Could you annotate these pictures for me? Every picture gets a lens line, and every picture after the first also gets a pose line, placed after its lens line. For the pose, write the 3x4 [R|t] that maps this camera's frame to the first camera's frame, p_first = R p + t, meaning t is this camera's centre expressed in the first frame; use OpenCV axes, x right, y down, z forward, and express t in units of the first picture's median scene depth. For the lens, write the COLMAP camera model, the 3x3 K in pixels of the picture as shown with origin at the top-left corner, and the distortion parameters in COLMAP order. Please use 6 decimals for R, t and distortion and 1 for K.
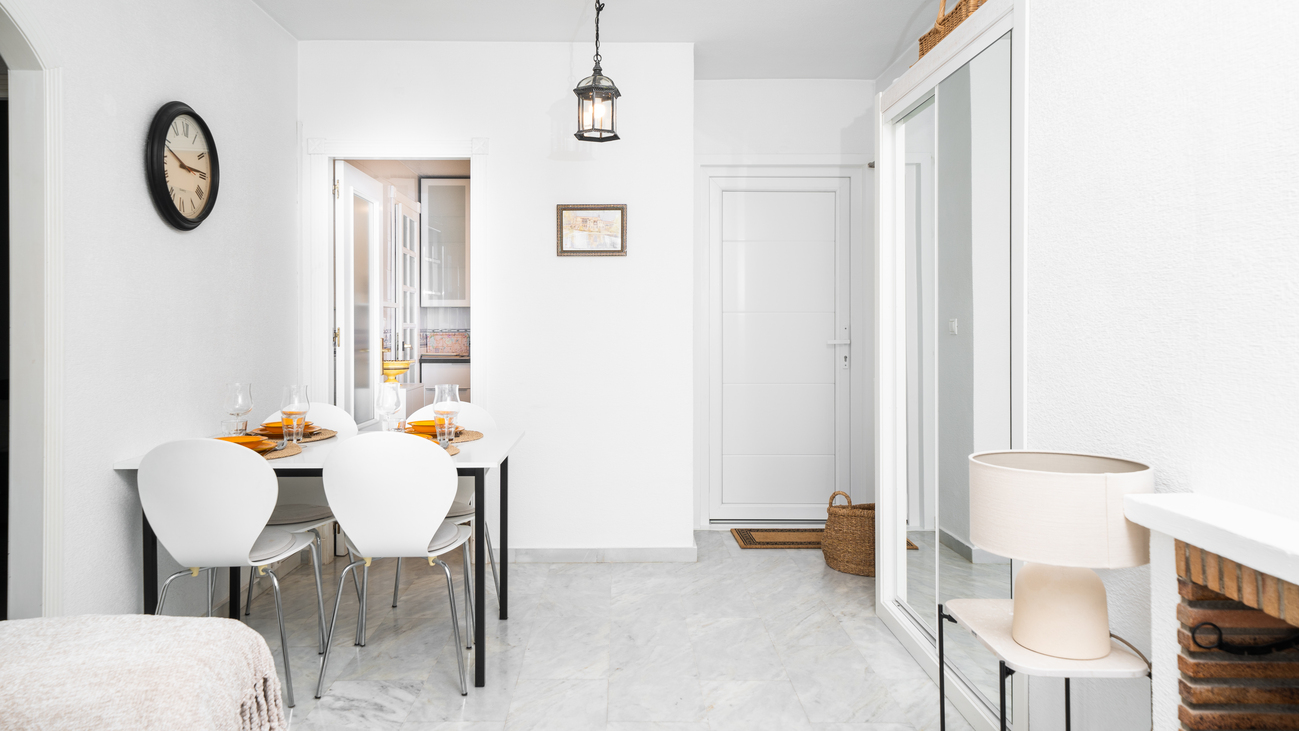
lens RADIAL K [[864.2, 0, 648.4], [0, 864.2, 364.4], [0, 0, 1]] dist [-0.006101, -0.000383]
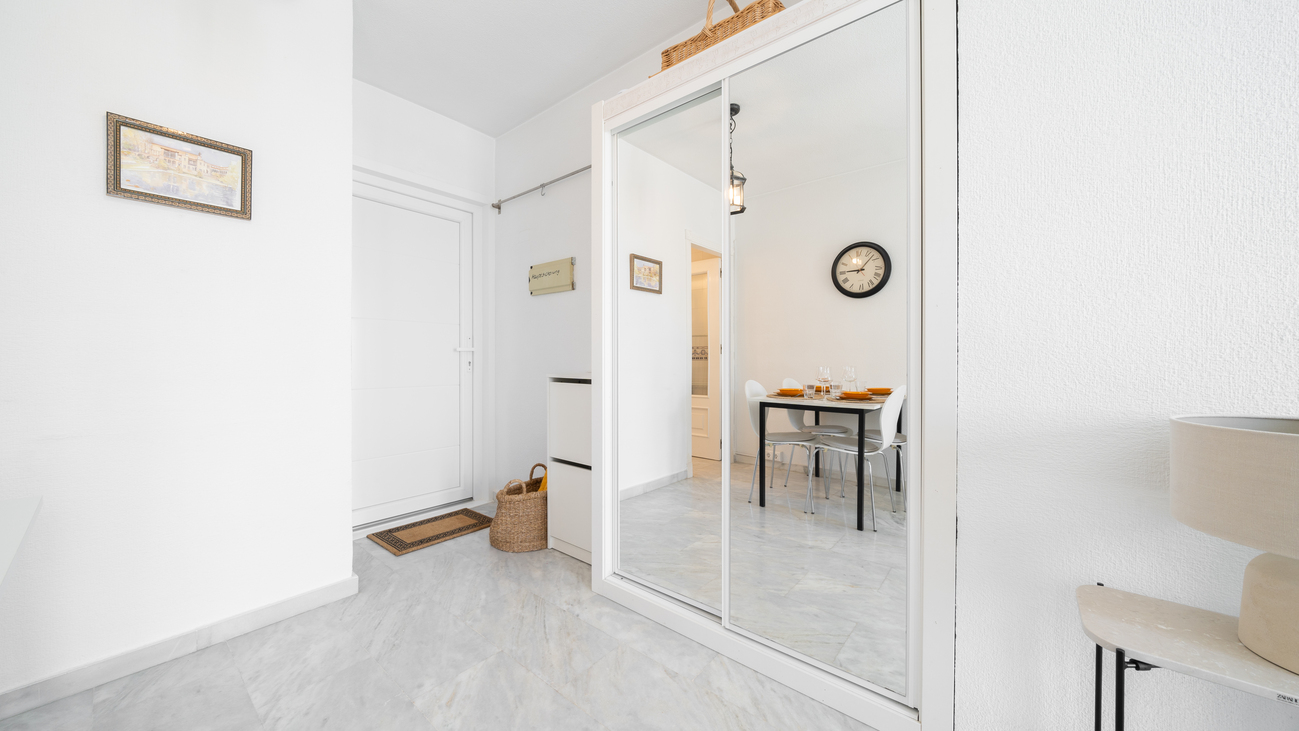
lens RADIAL K [[429.8, 0, 631.4], [0, 429.8, 366.2], [0, 0, 1]] dist [-0.012381, -0.000651]
pose [[0.651528, -0.014207, 0.758491, -0.094364], [0.037085, 0.999226, -0.013140, 0.016495], [-0.757717, 0.036690, 0.651551, 0.543828]]
